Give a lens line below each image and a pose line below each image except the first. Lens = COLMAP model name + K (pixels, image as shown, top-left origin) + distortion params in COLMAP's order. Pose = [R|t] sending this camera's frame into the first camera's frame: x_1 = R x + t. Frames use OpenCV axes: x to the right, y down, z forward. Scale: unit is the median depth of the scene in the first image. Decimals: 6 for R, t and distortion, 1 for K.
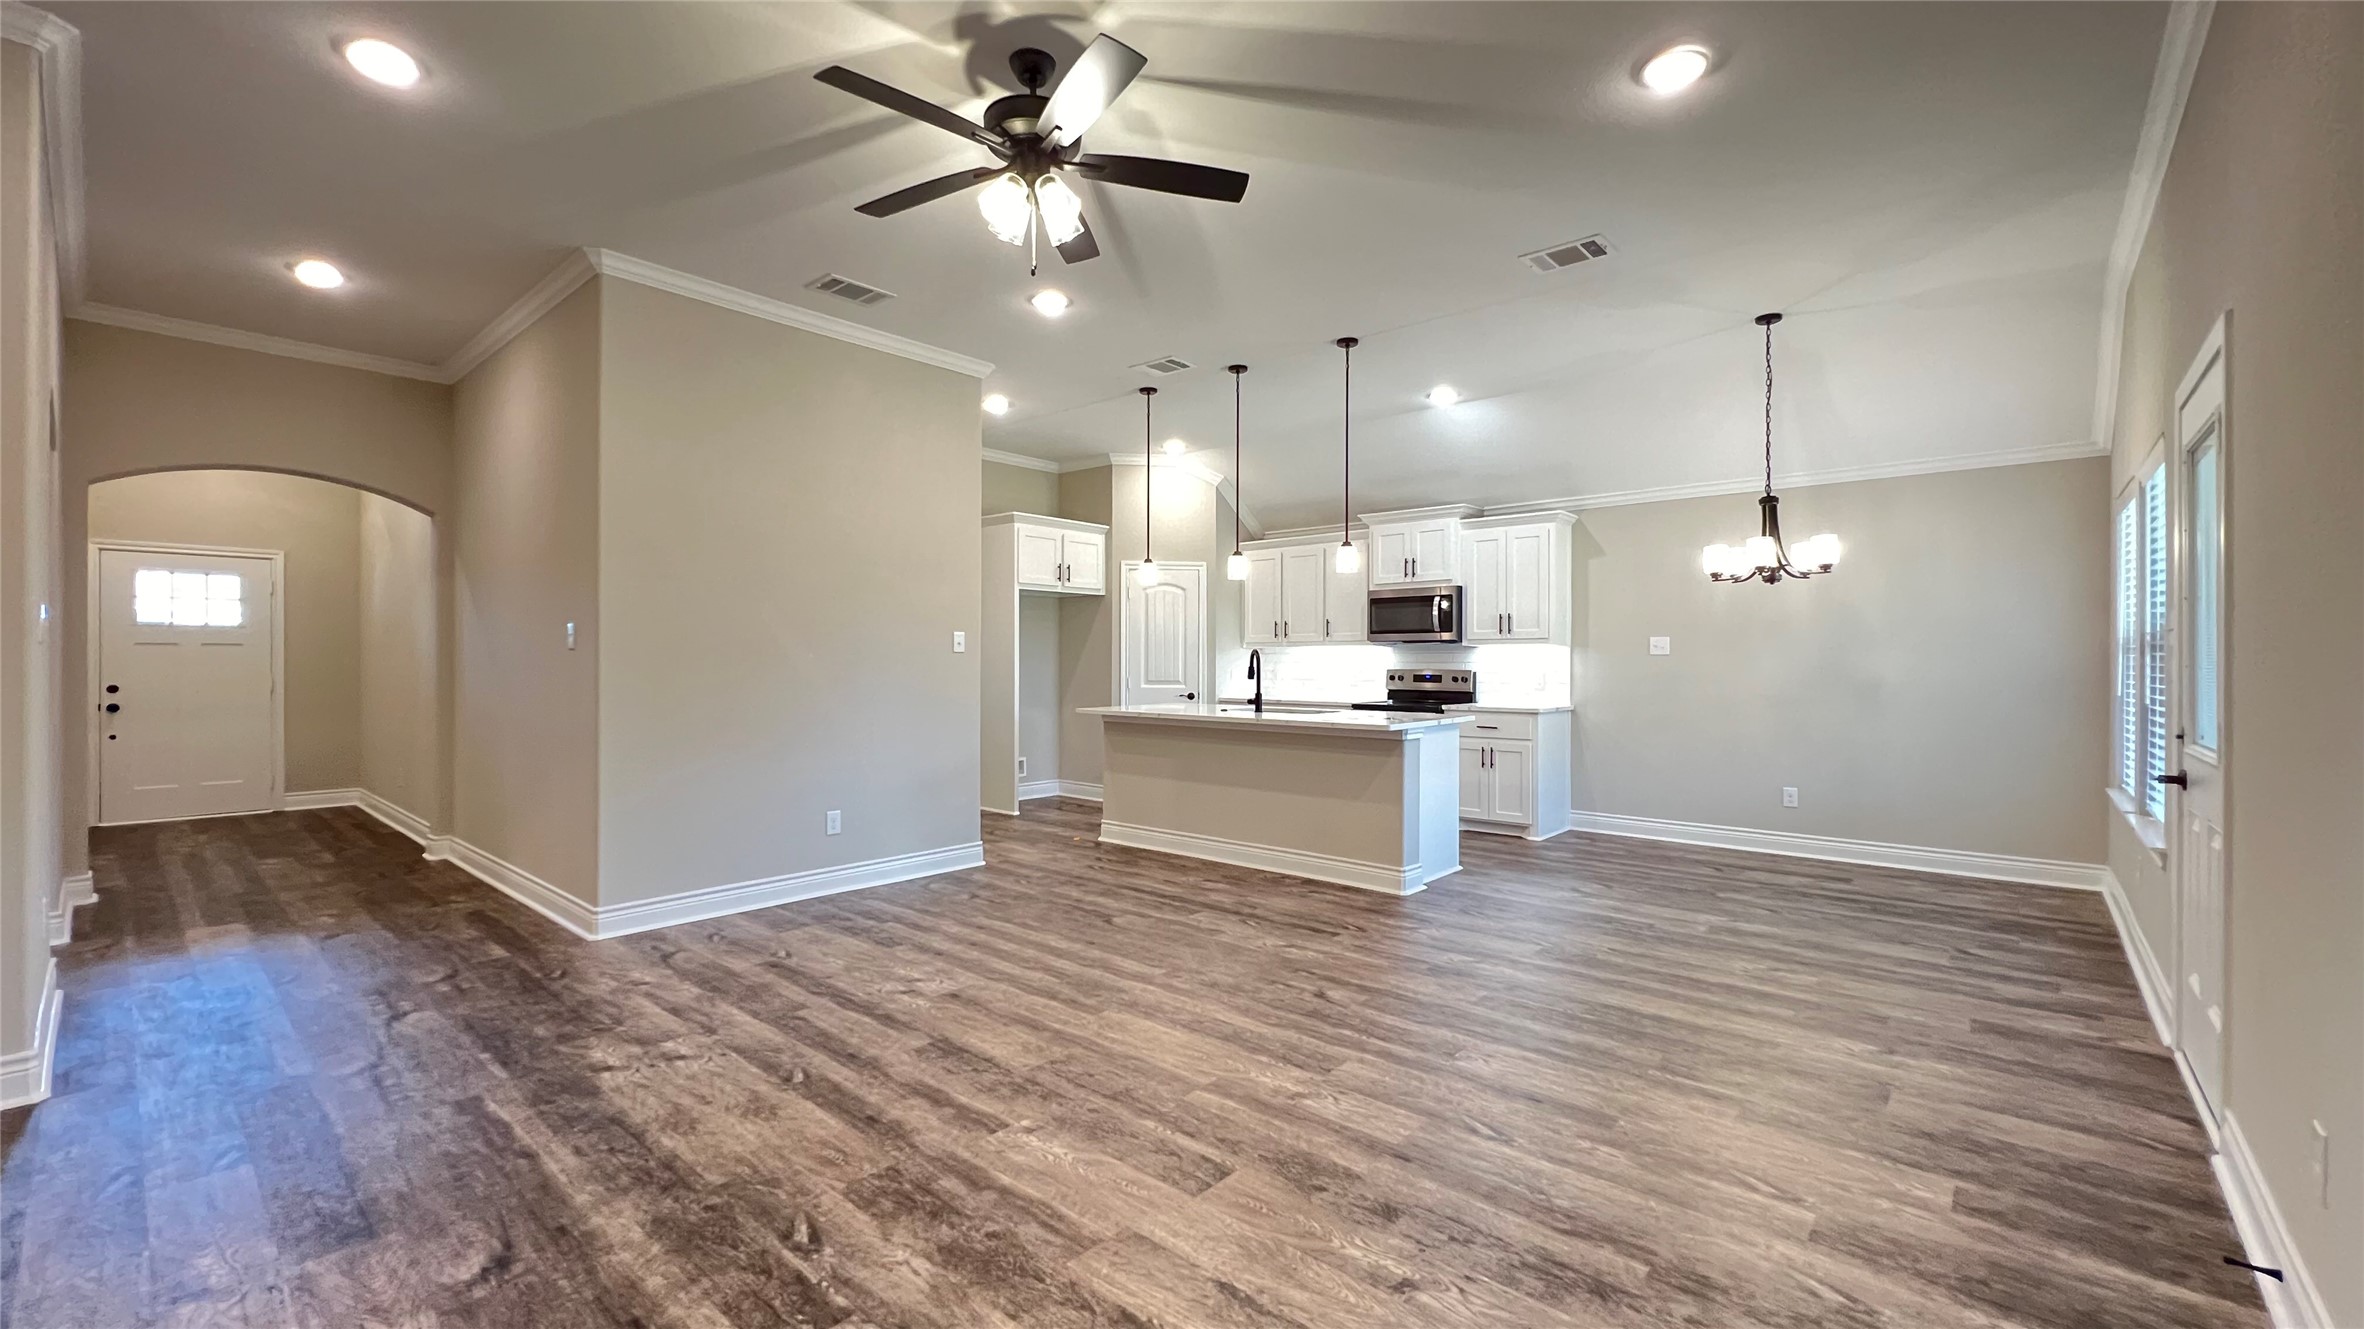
lens RADIAL K [[950.6, 0, 1184.1], [0, 950.6, 658.9], [0, 0, 1]] dist [-0.000901, 0.000130]
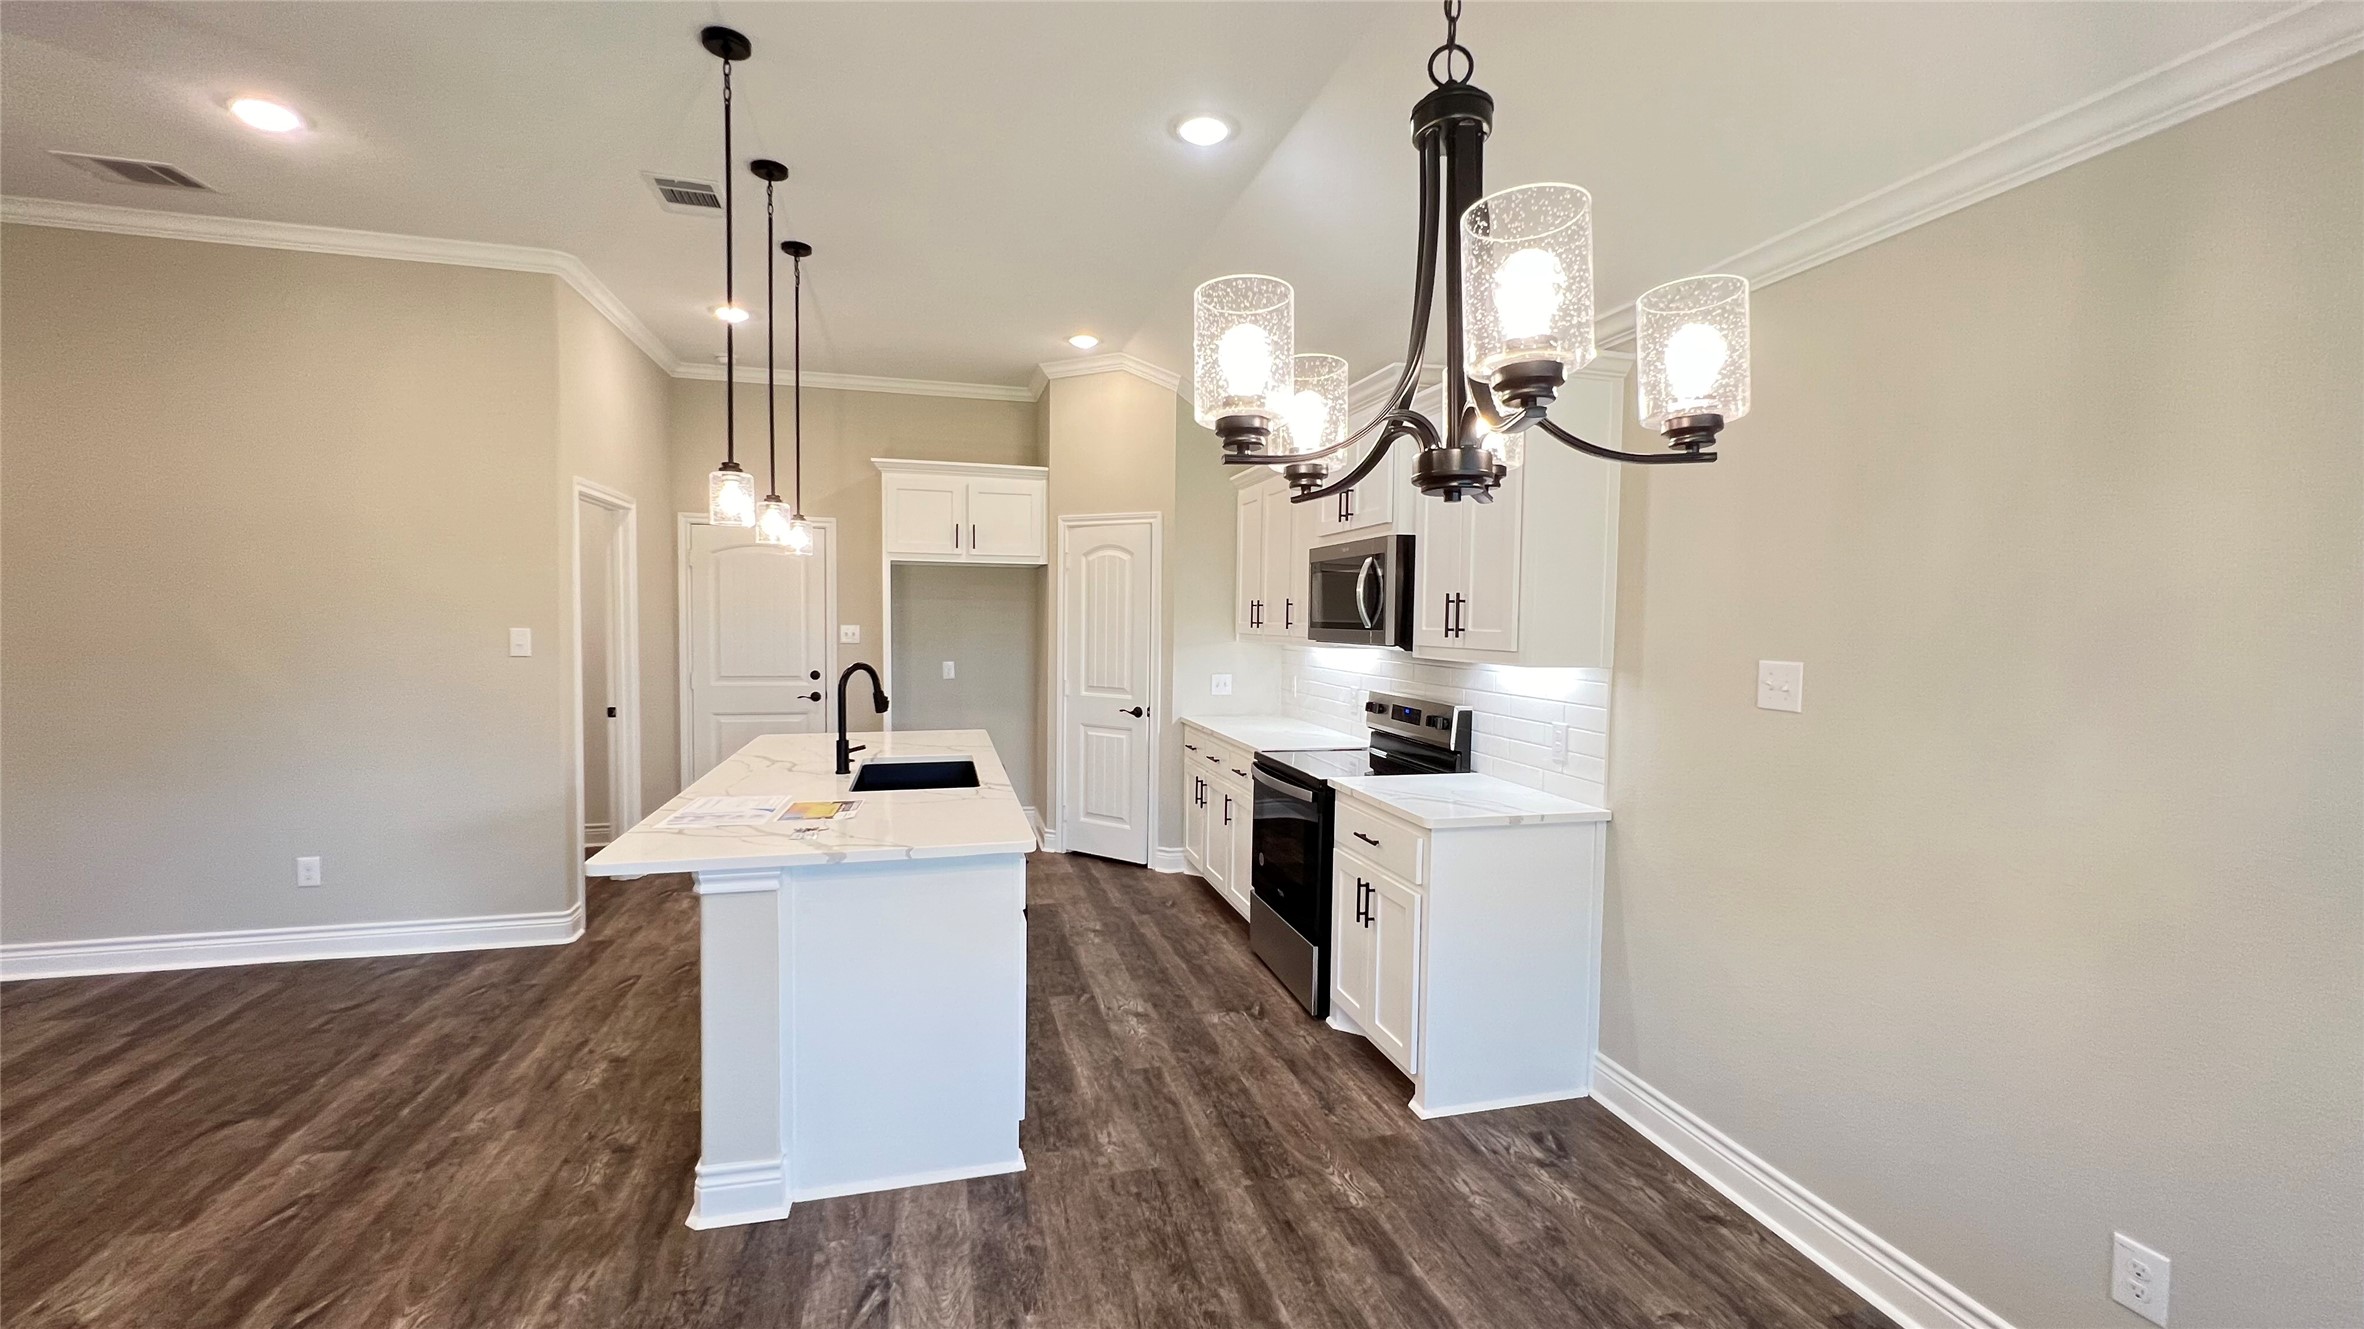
lens RADIAL K [[950.6, 0, 1175.8], [0, 950.6, 655.7], [0, 0, 1]] dist [-0.000901, 0.000130]
pose [[0.829148, 0.033411, -0.558030, 0.451746], [-0.011098, 0.998999, 0.043322, -0.033828], [0.558919, -0.029727, 0.828689, 0.509142]]
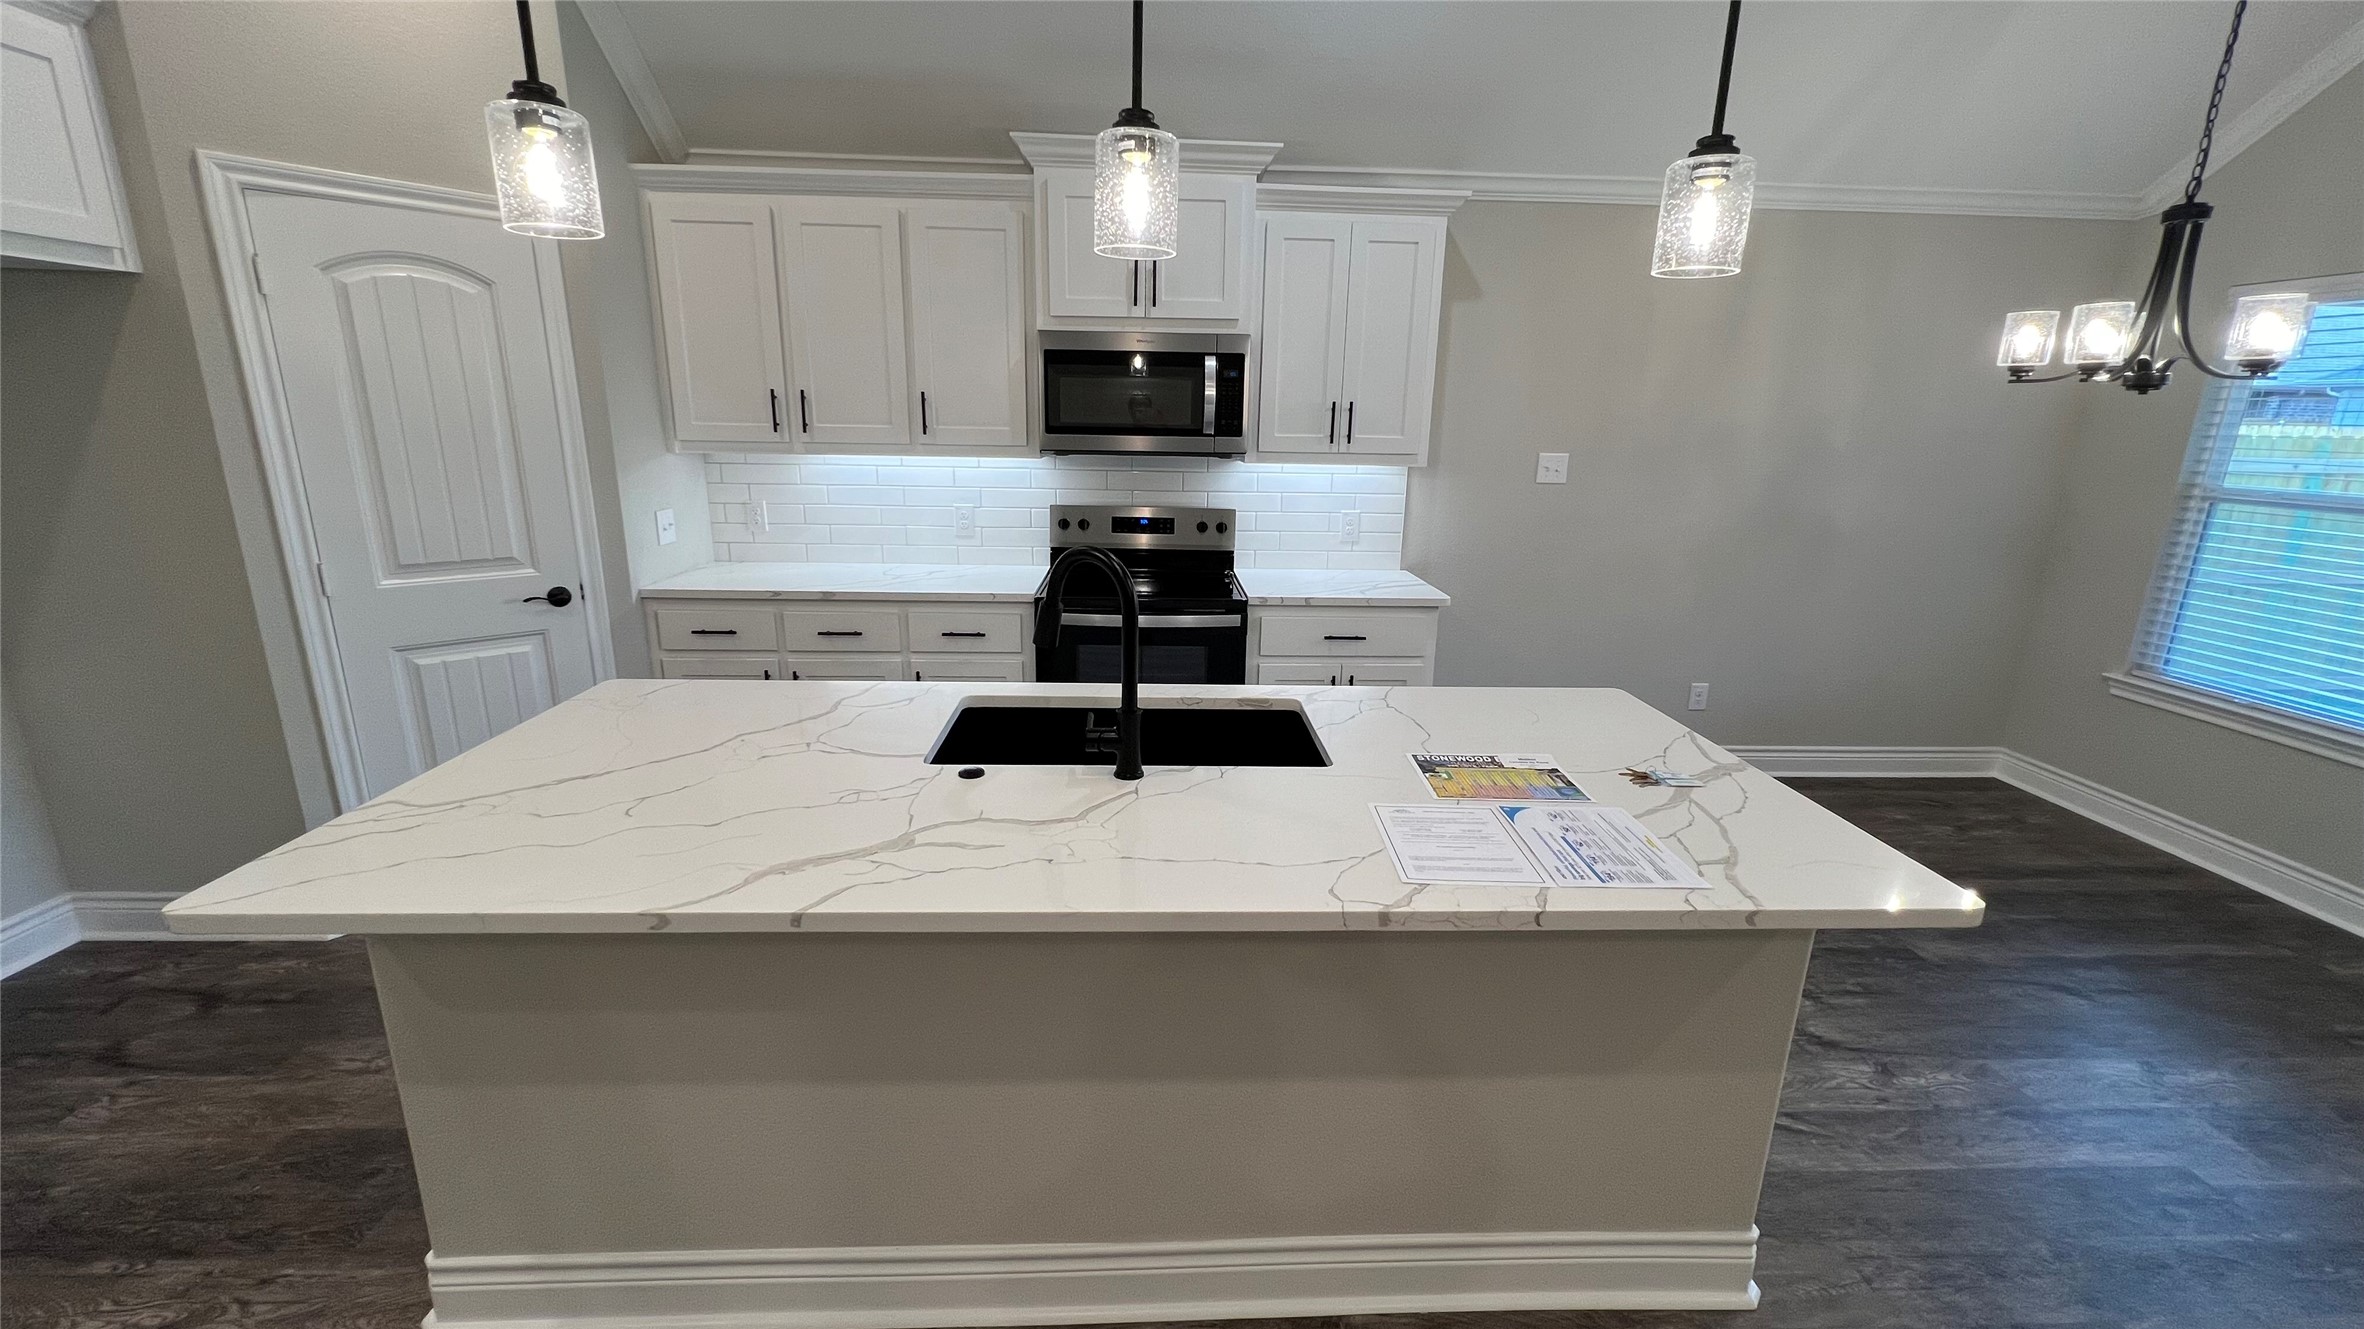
lens RADIAL K [[950.6, 0, 1177.5], [0, 950.6, 667.9], [0, 0, 1]] dist [-0.000901, 0.000130]
pose [[0.720911, -0.168194, 0.672308, -0.079904], [-0.020622, 0.964467, 0.263397, -0.039766], [-0.692721, -0.203750, 0.691827, 0.641485]]
